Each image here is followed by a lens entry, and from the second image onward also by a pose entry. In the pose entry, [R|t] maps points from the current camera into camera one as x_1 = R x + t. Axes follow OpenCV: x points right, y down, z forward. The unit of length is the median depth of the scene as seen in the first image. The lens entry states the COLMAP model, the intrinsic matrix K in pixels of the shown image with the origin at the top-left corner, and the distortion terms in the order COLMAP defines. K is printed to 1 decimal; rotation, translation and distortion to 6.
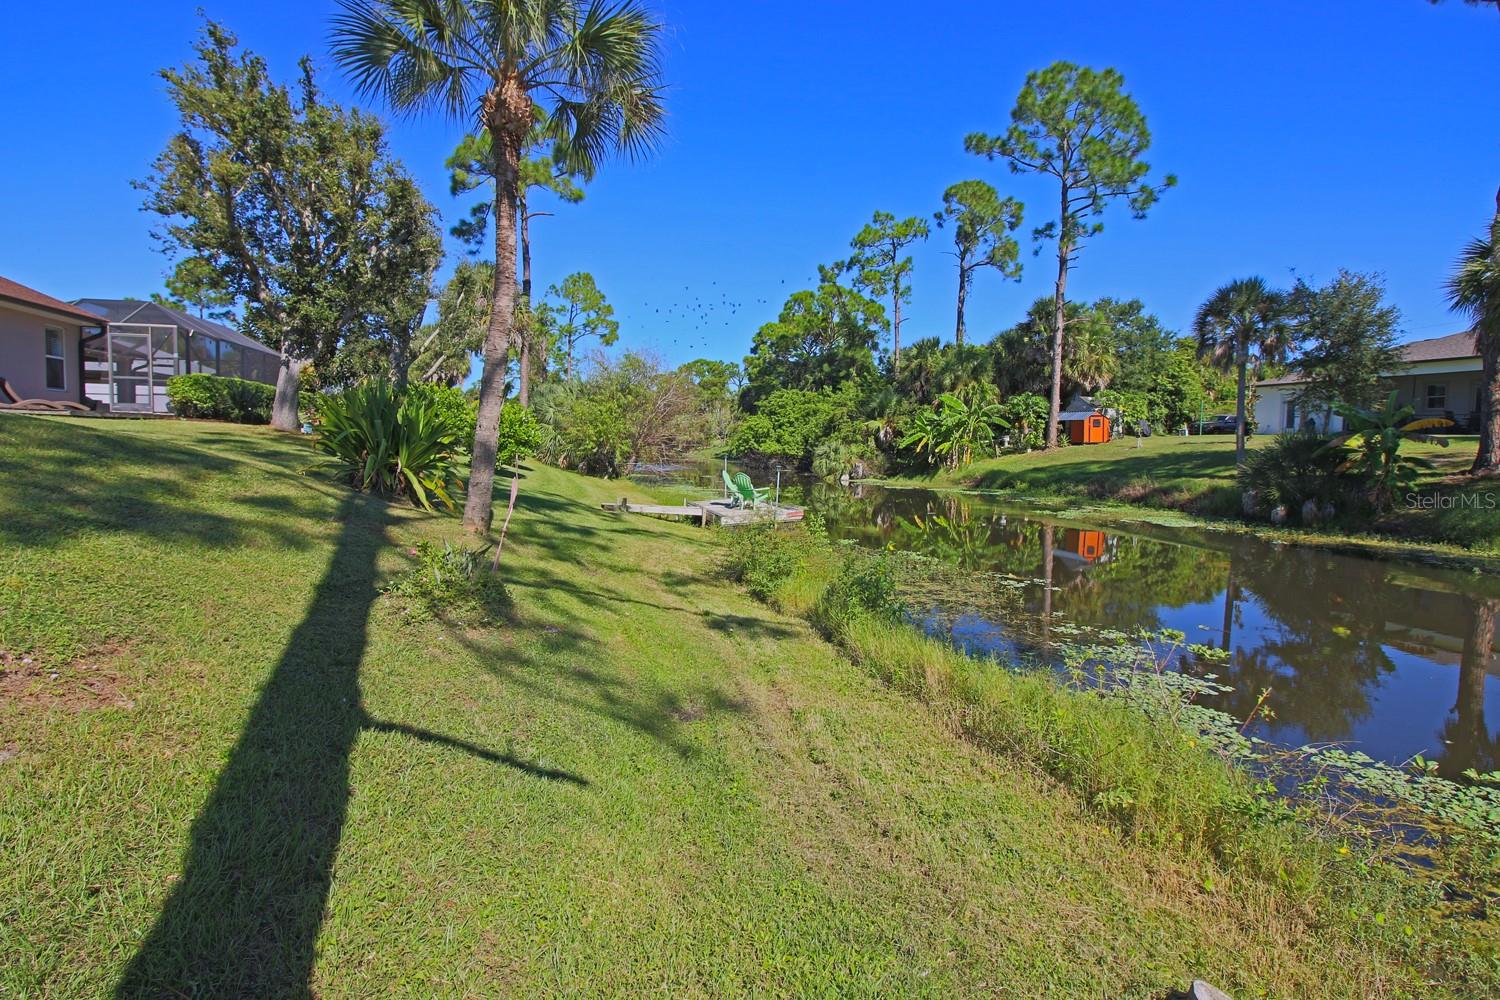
lens RADIAL K [[770.2, 0, 746.1], [0, 770.2, 490.8], [0, 0, 1]] dist [-0.003507, -0.012187]
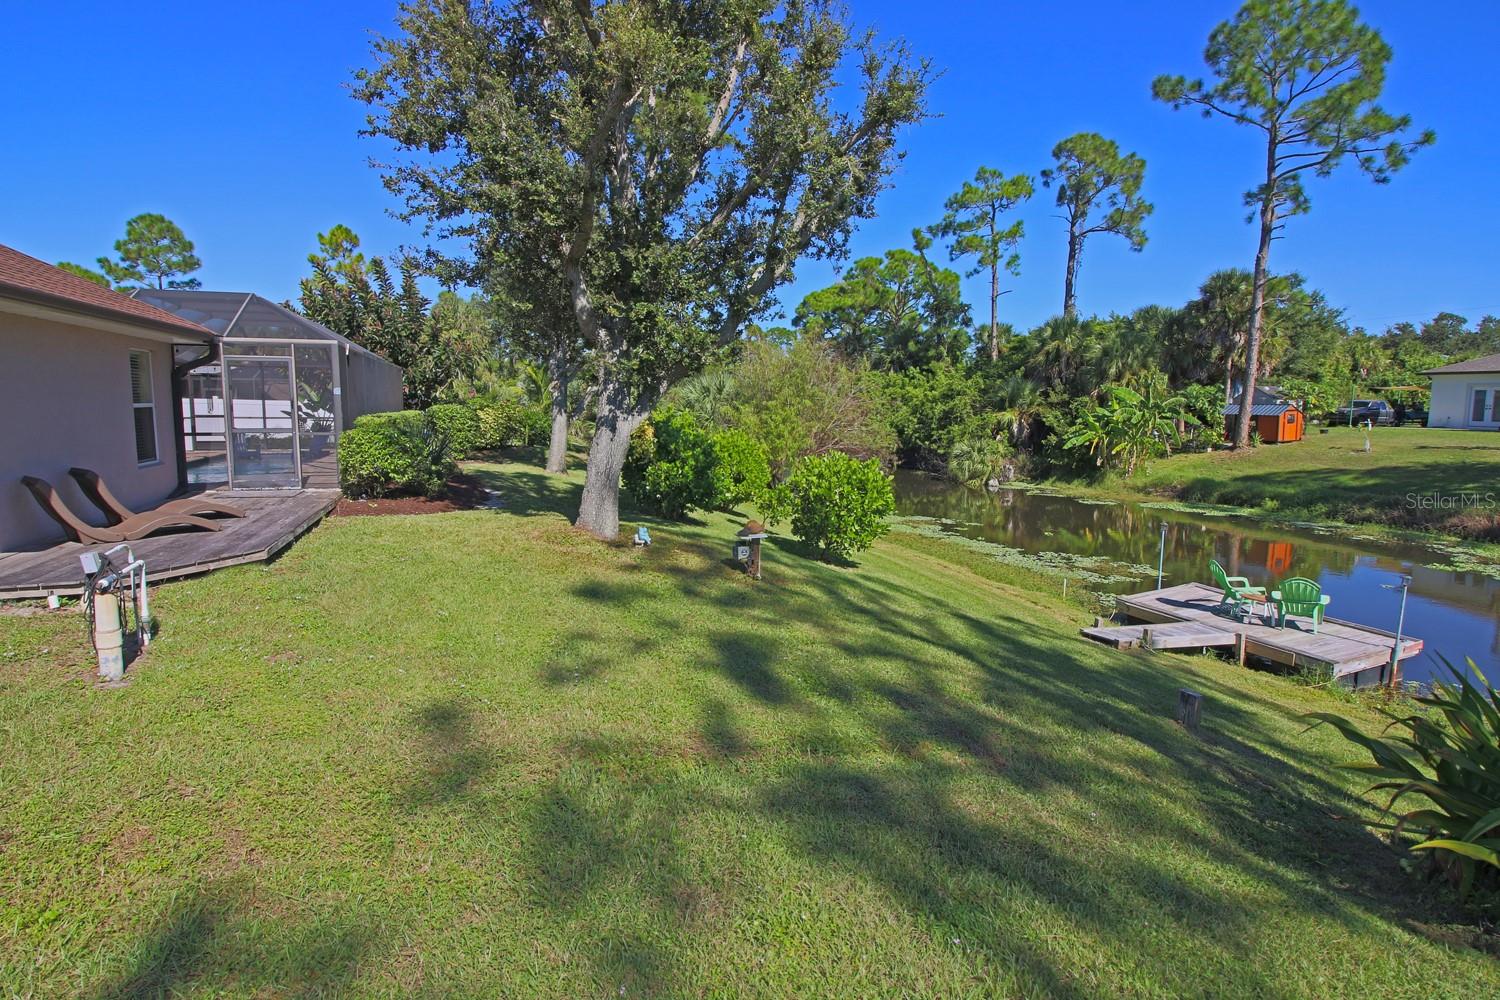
lens RADIAL K [[770.2, 0, 747.6], [0, 770.2, 487.0], [0, 0, 1]] dist [-0.003507, -0.012187]
pose [[0.996600, -0.018846, 0.080204, -0.218171], [0.015137, 0.998799, 0.046604, -0.057572], [-0.080986, -0.045231, 0.995688, 0.172633]]
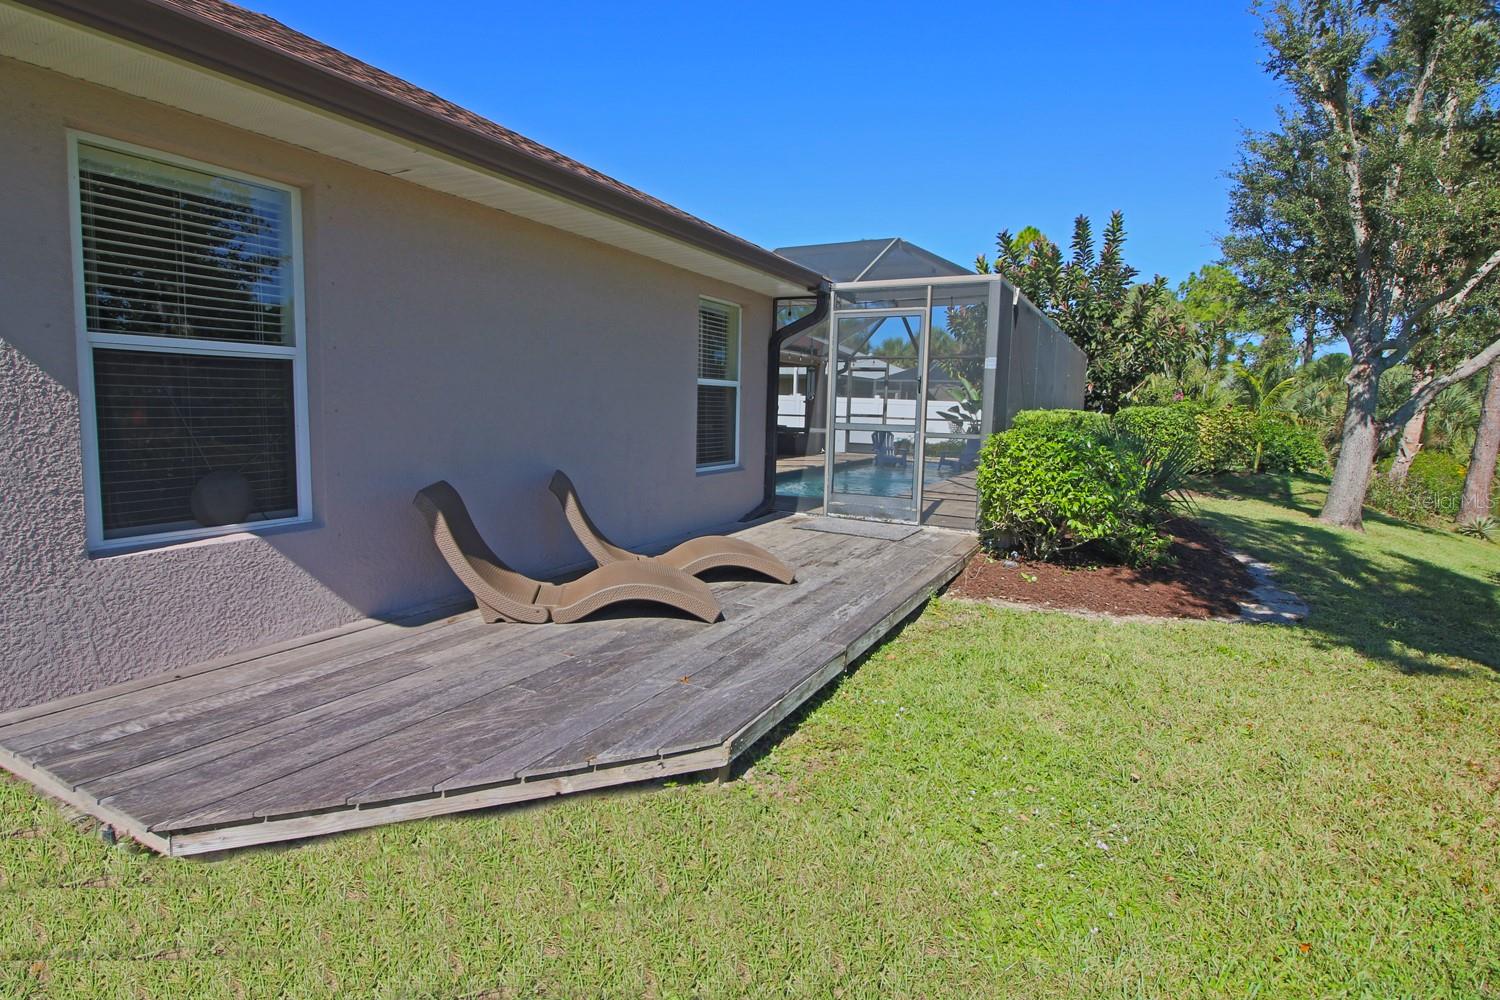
lens RADIAL K [[737.2, 0, 741.8], [0, 737.2, 483.9], [0, 0, 1]] dist [-0.004567, -0.000621]
pose [[0.730254, 0.069845, -0.679596, -0.274557], [-0.054575, 0.997545, 0.043879, -0.060431], [0.680993, 0.005046, 0.732273, 0.314199]]
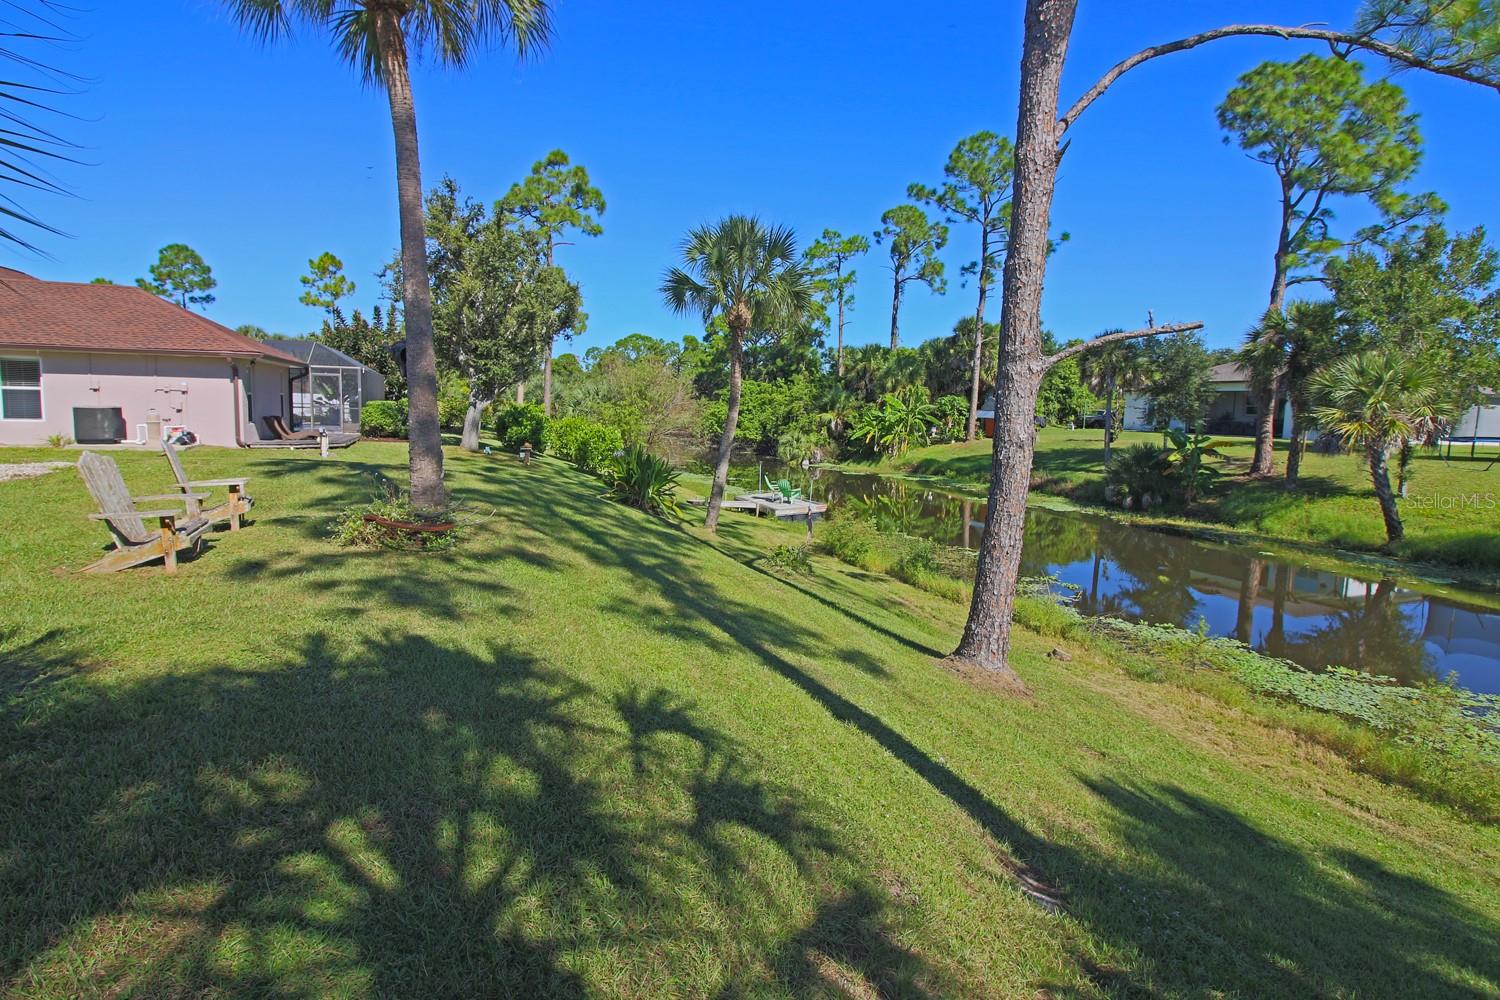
lens RADIAL K [[770.2, 0, 752.5], [0, 770.2, 492.3], [0, 0, 1]] dist [-0.003507, -0.012187]
pose [[0.992540, -0.002873, 0.121886, -0.104341], [-0.003041, 0.998828, 0.048311, -0.029479], [-0.121882, -0.048321, 0.991368, -0.194865]]
